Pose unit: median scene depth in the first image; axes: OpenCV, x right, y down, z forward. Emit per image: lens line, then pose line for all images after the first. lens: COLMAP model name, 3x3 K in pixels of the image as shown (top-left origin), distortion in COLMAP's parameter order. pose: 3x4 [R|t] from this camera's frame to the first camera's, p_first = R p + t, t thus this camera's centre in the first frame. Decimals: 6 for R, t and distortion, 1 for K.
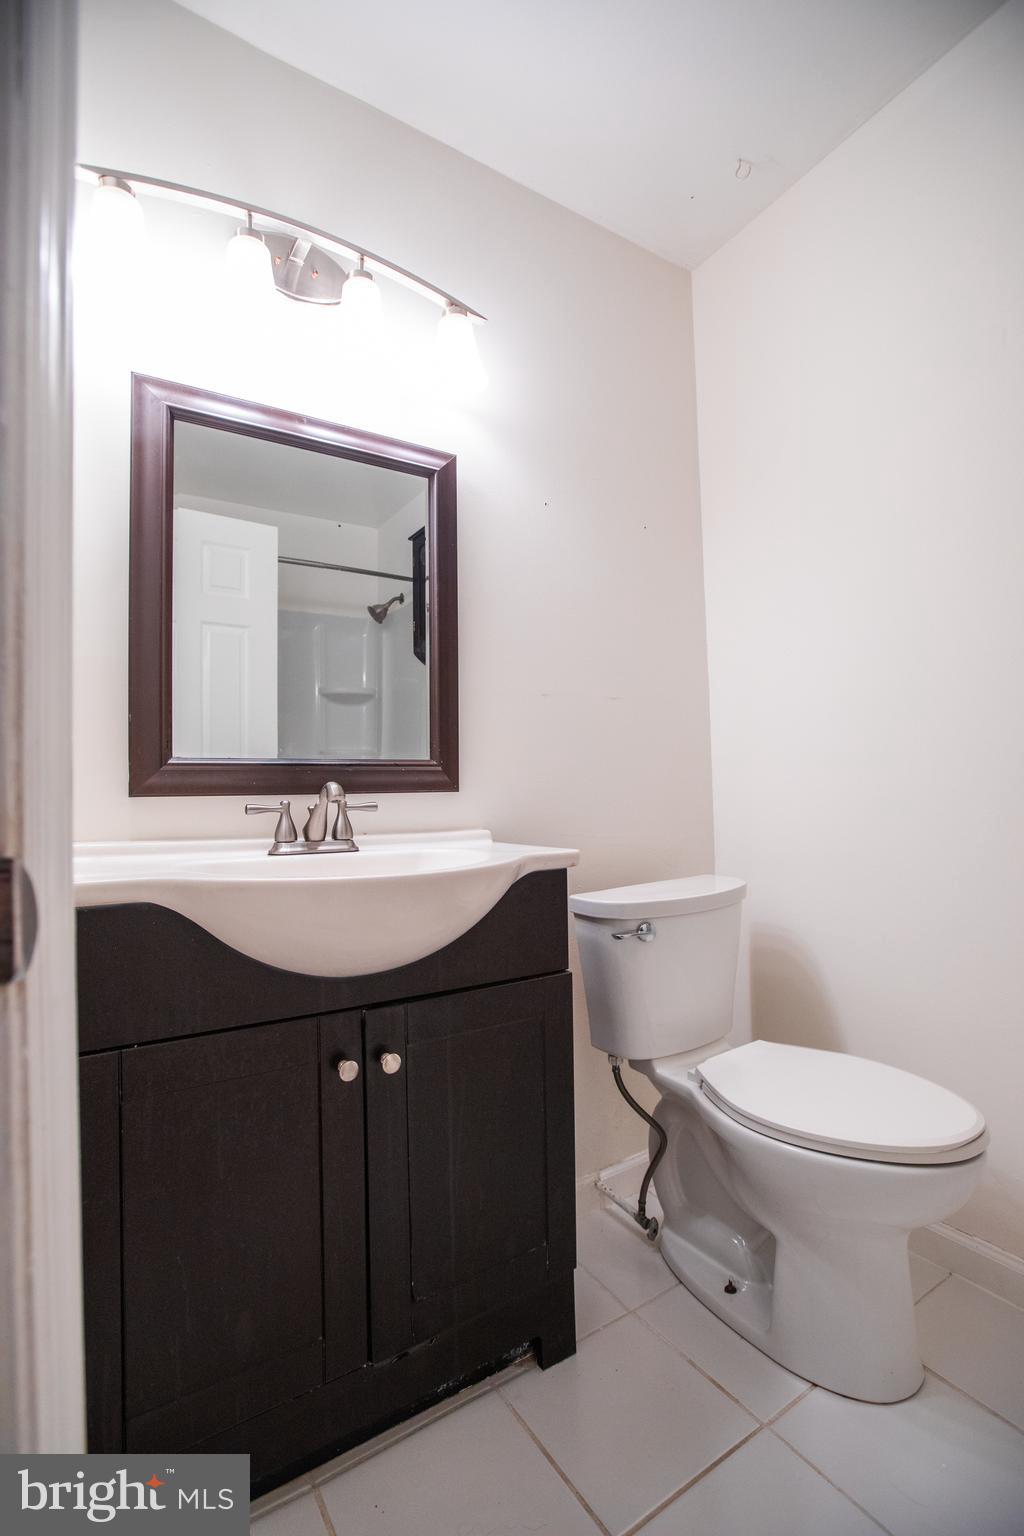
lens RADIAL K [[720.0, 0, 512.0], [0, 720.0, 768.0], [0, 0, 1]] dist [-0.002201, 0.000155]
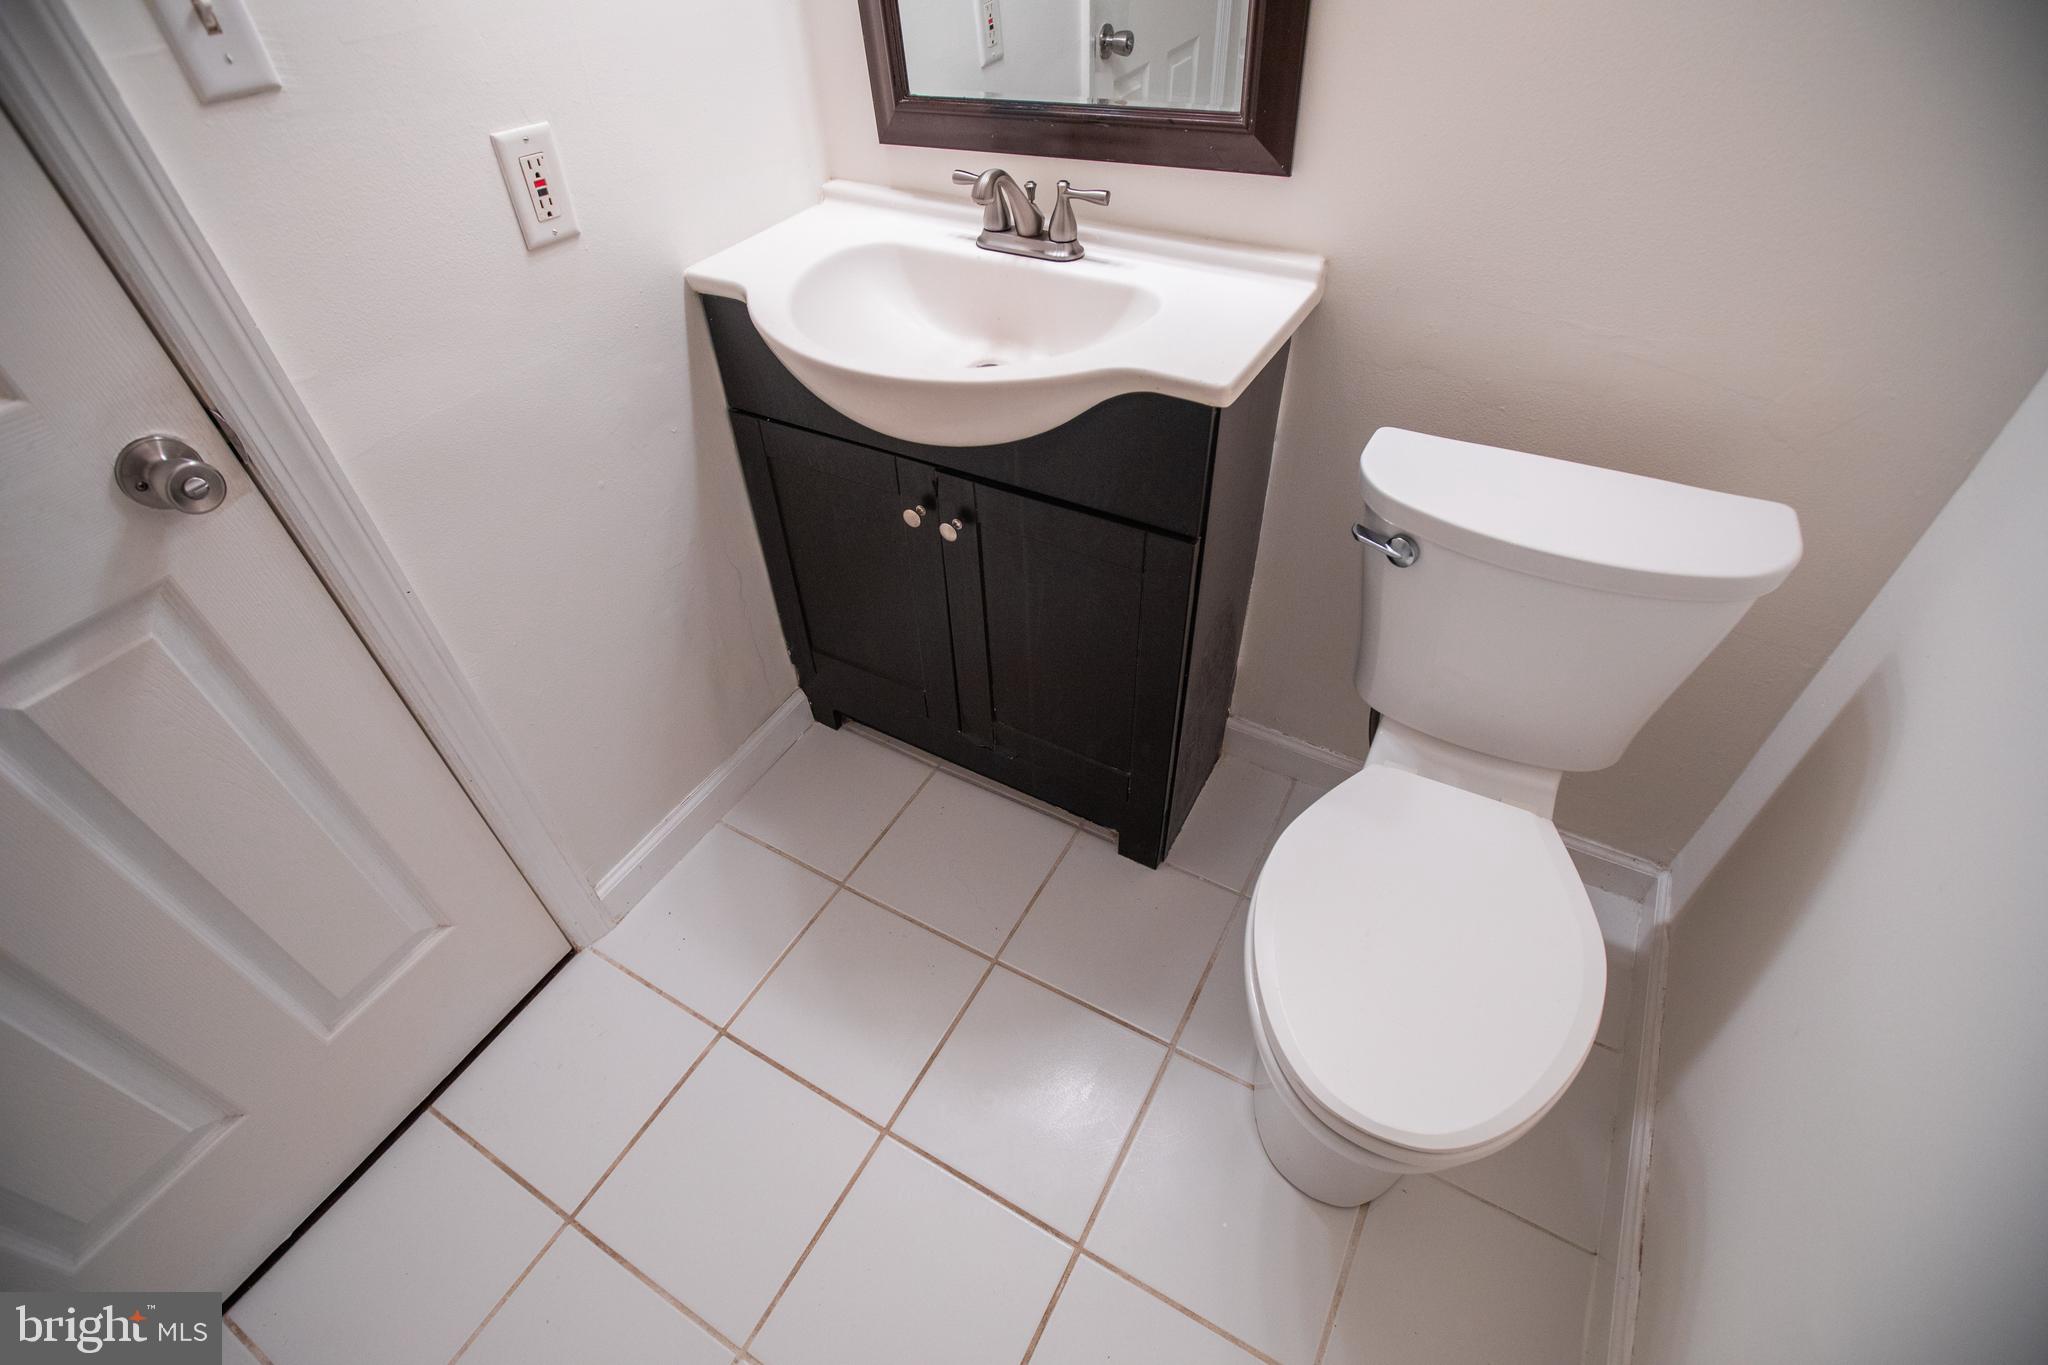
lens RADIAL K [[960.0, 0, 1024.0], [0, 960.0, 682.5], [0, 0, 1]] dist [-0.002201, 0.000155]
pose [[0.437479, 0.600389, -0.669436, 0.744387], [0.066490, 0.720821, 0.689925, -0.277933], [0.896767, -0.346339, 0.275424, 0.589120]]
